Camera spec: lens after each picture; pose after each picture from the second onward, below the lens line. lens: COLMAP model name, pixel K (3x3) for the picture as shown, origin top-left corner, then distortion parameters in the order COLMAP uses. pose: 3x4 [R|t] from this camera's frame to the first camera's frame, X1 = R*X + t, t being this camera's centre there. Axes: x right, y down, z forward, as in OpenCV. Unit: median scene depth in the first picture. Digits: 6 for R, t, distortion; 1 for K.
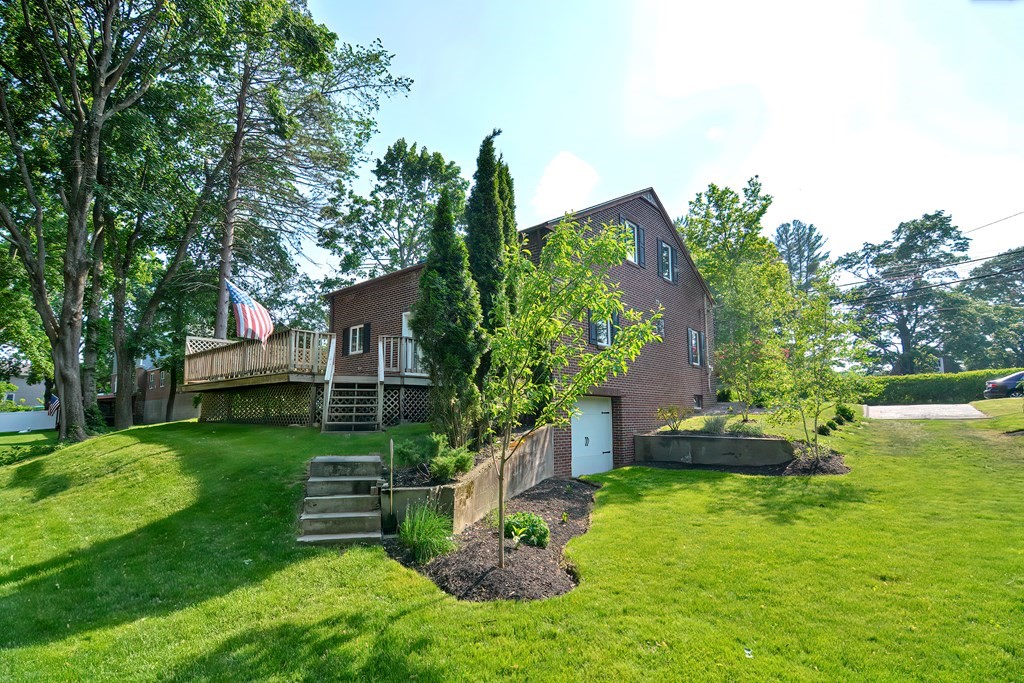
lens RADIAL K [[499.3, 0, 499.0], [0, 499.3, 354.2], [0, 0, 1]] dist [0.003563, -0.011770]
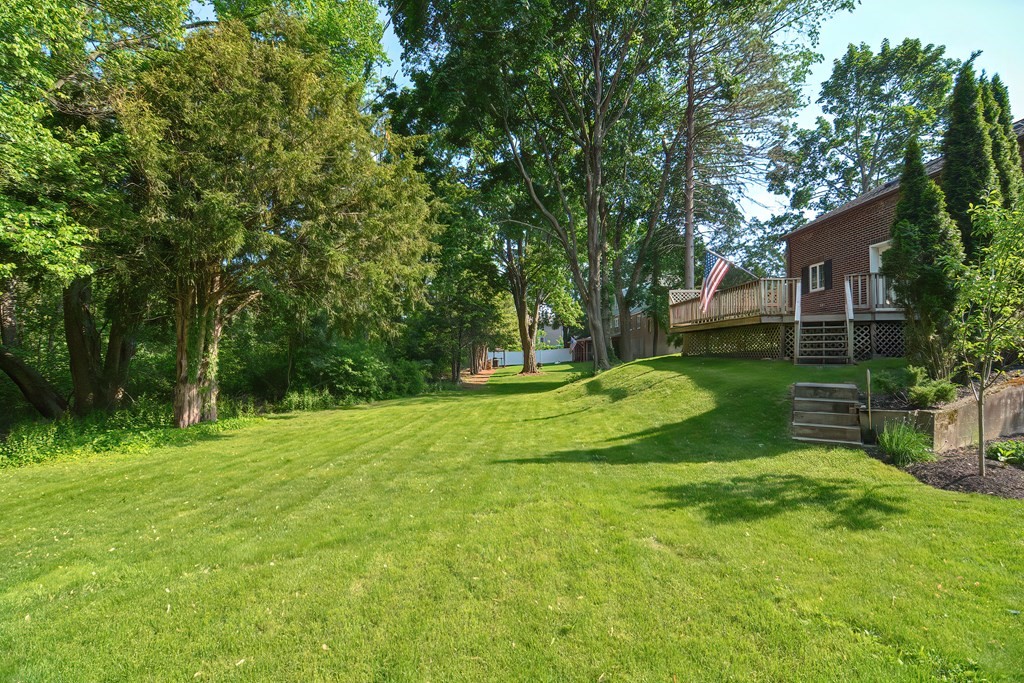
lens RADIAL K [[483.3, 0, 510.2], [0, 483.3, 342.0], [0, 0, 1]] dist [-0.032456, 0.000354]
pose [[0.667792, -0.016828, -0.744158, 0.037946], [0.093581, 0.993710, 0.061506, -0.029253], [0.738442, -0.110713, 0.665166, -0.238167]]
